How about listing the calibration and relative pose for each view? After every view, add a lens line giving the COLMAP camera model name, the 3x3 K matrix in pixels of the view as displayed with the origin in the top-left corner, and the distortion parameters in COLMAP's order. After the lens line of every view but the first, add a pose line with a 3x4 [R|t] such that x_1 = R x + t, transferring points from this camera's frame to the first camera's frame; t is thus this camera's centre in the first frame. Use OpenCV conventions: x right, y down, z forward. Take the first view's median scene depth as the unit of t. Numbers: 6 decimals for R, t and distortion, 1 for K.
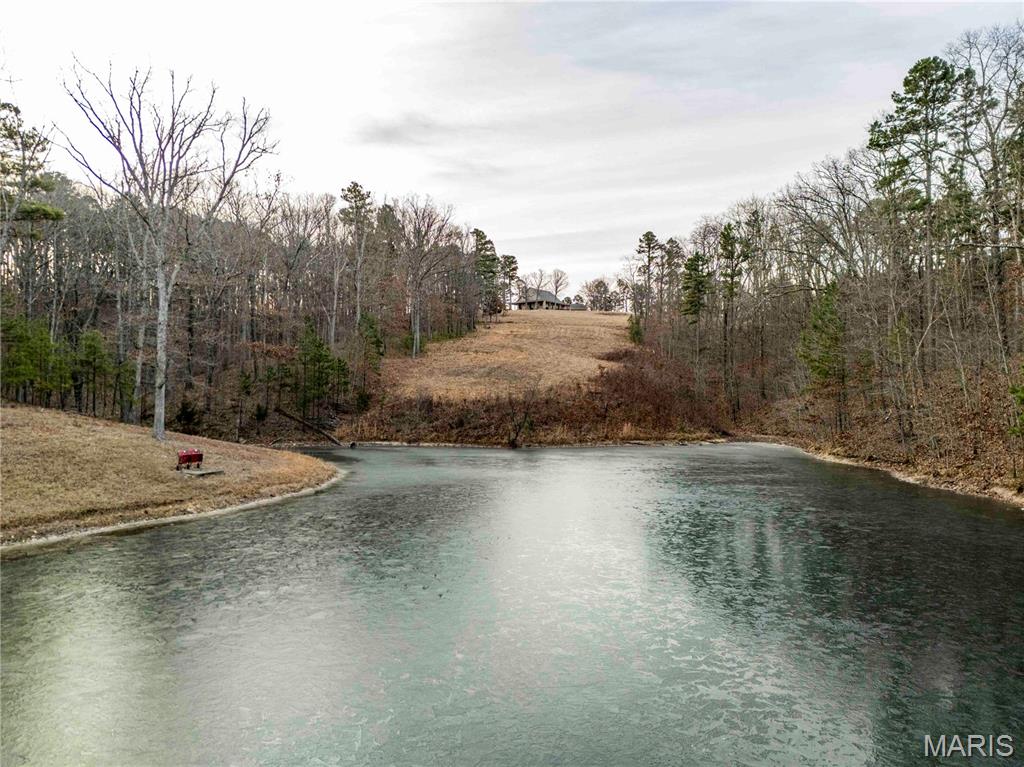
lens RADIAL K [[752.9, 0, 512.0], [0, 752.9, 383.5], [0, 0, 1]] dist [0.122399, -0.124677]
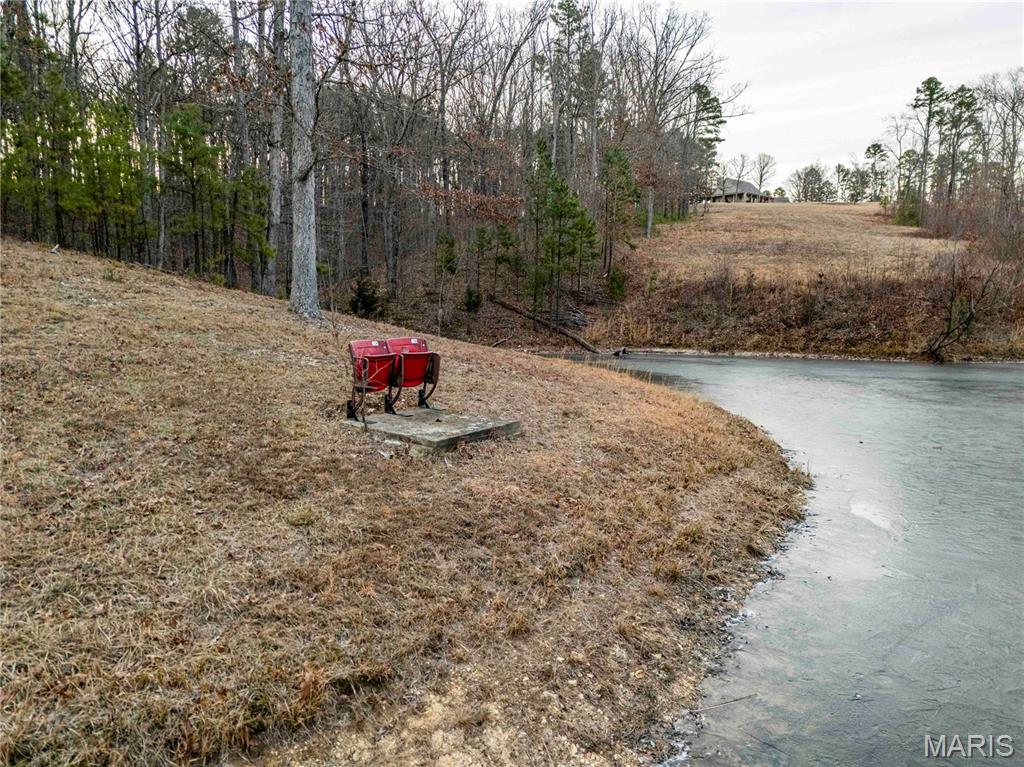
lens RADIAL K [[752.9, 0, 512.0], [0, 752.9, 383.5], [0, 0, 1]] dist [0.122399, -0.124677]
pose [[0.978878, 0.023375, -0.203107, -0.166791], [-0.000490, 0.993708, 0.112001, 0.037115], [0.204447, -0.109535, 0.972730, 0.384893]]
